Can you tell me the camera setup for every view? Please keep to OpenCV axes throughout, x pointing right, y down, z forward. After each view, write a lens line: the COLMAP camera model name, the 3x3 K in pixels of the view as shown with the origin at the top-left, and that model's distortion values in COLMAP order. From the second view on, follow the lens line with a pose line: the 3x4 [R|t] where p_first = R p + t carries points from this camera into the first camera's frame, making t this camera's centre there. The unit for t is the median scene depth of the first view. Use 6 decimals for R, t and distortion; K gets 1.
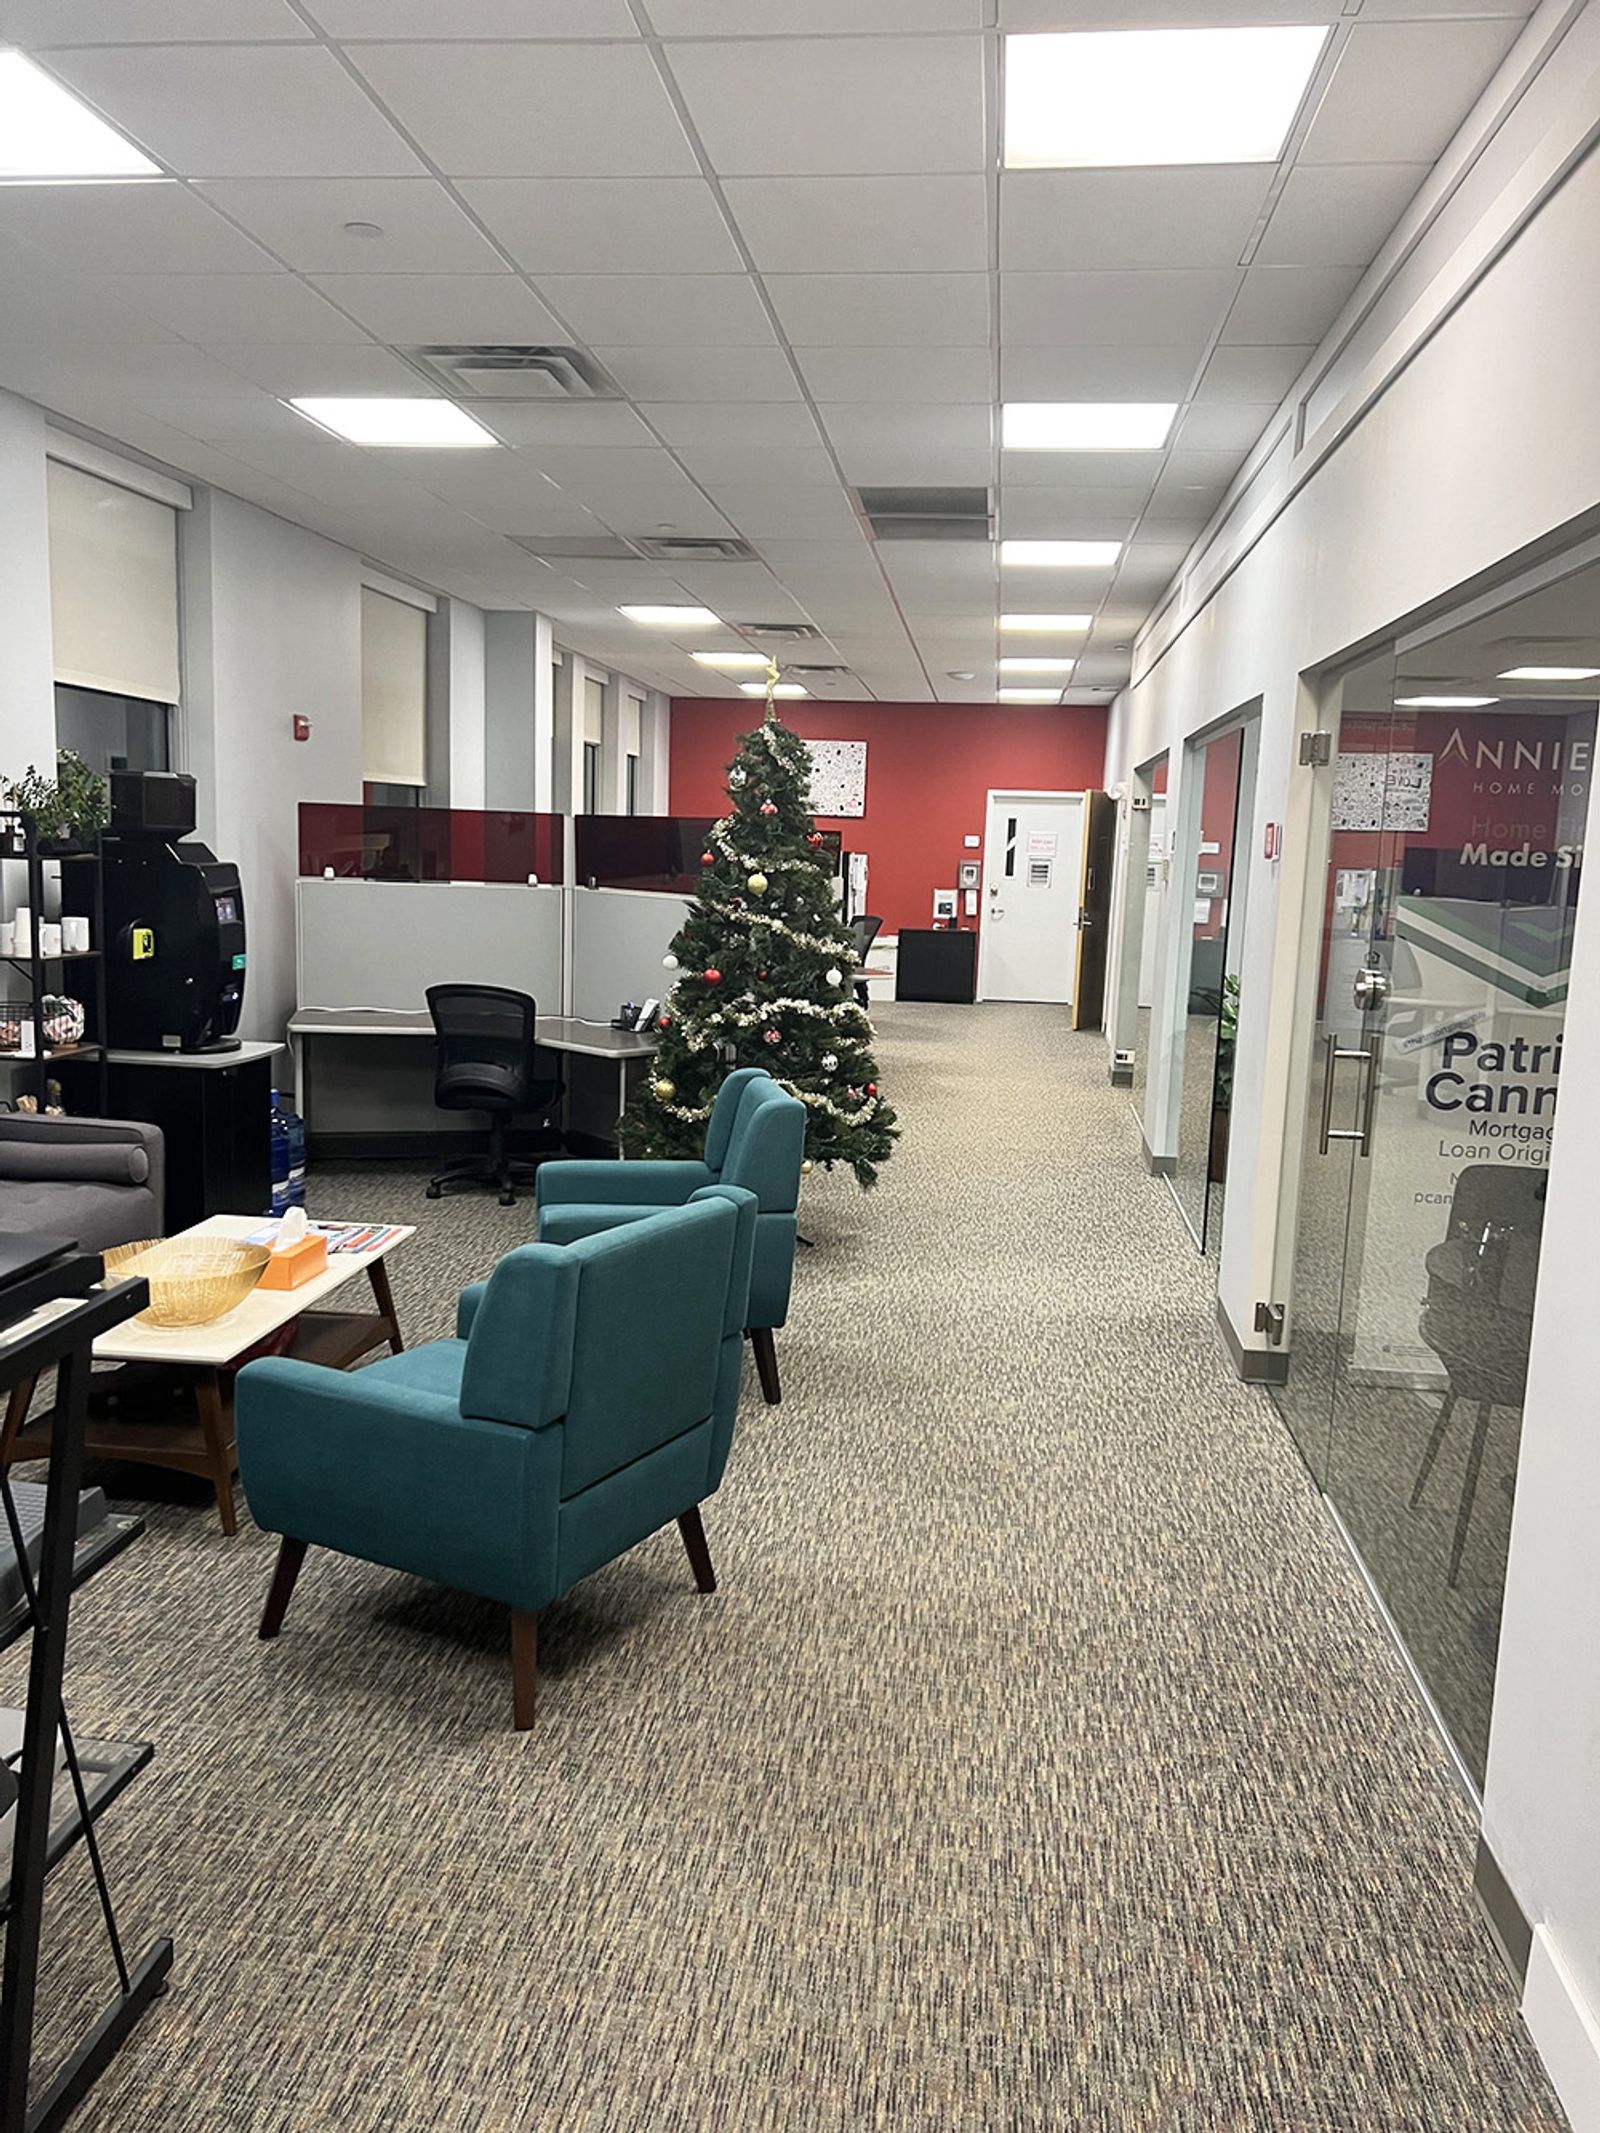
lens RADIAL K [[1600.2, 0, 800.0], [0, 1600.2, 1066.5], [0, 0, 1]] dist [0.097544, -0.138386]
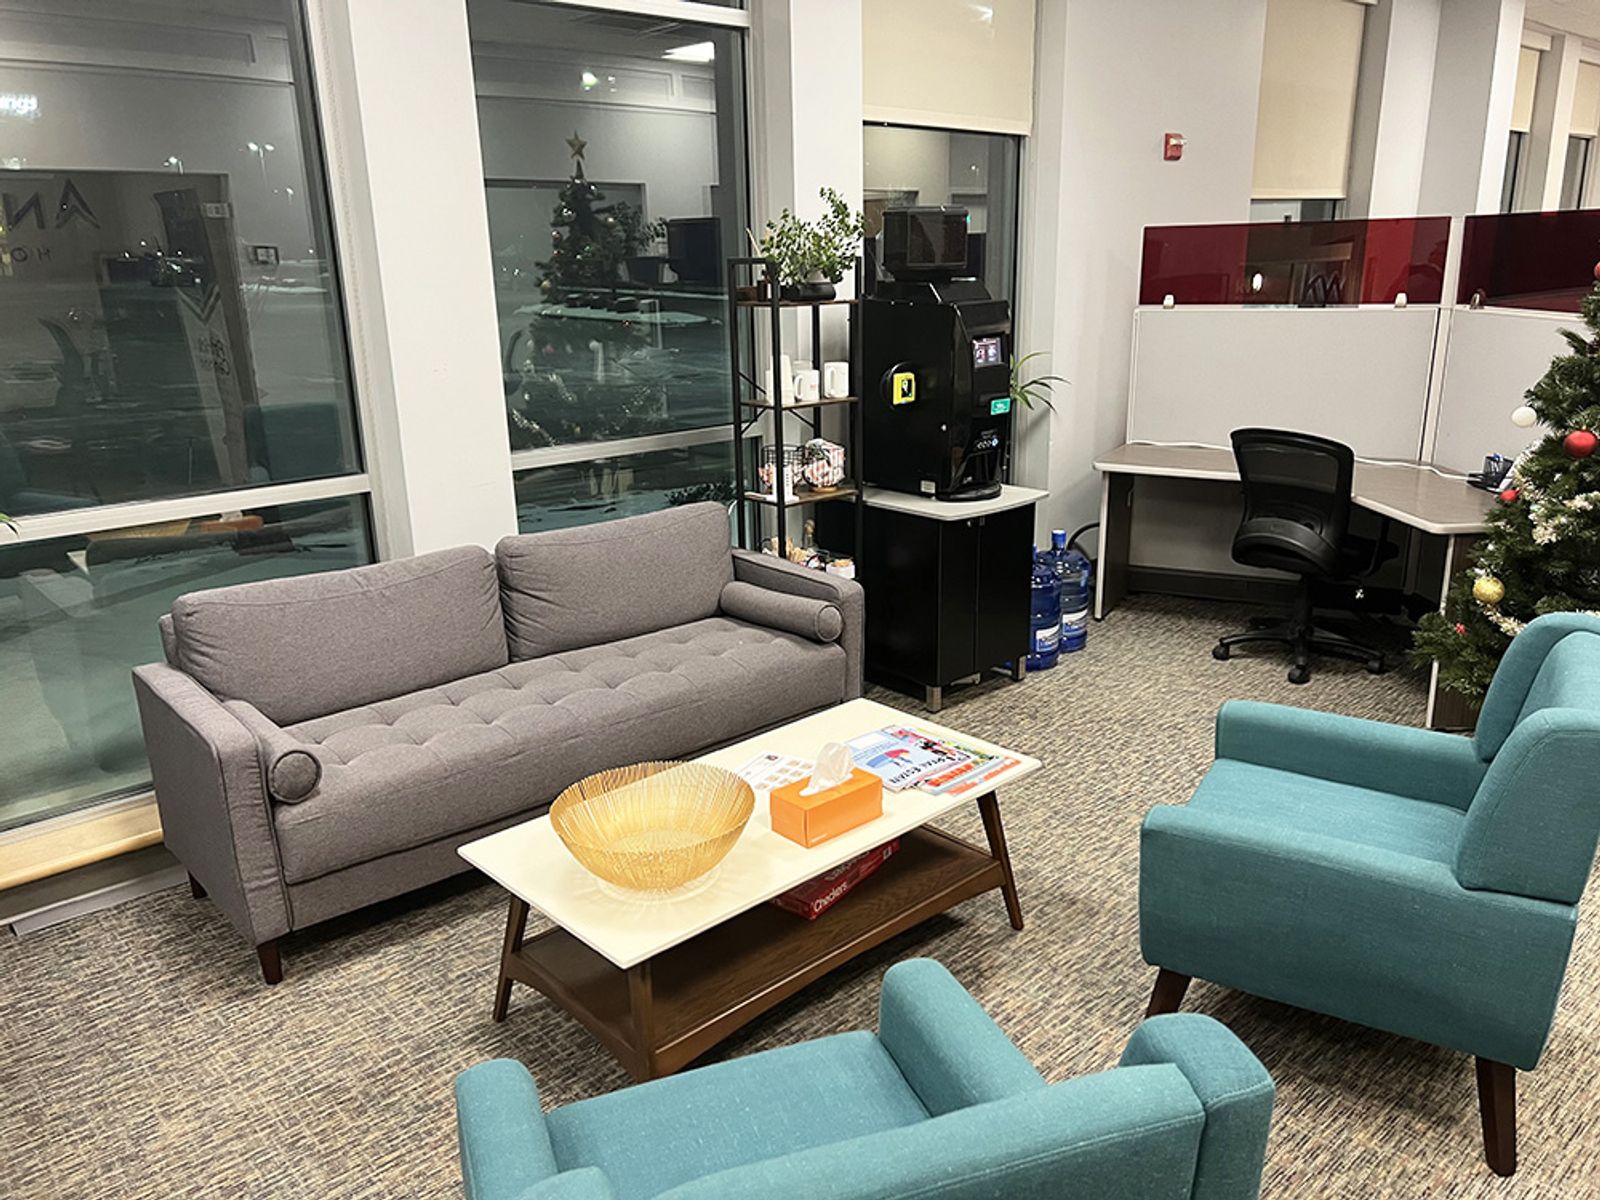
lens RADIAL K [[1200.4, 0, 801.4], [0, 1200.4, 609.2], [0, 0, 1]] dist [0.097544, -0.138386]
pose [[0.756517, 0.134584, -0.639975, 0.036887], [-0.044820, 0.986964, 0.154573, -0.048932], [0.652436, -0.088253, 0.752688, 0.356635]]
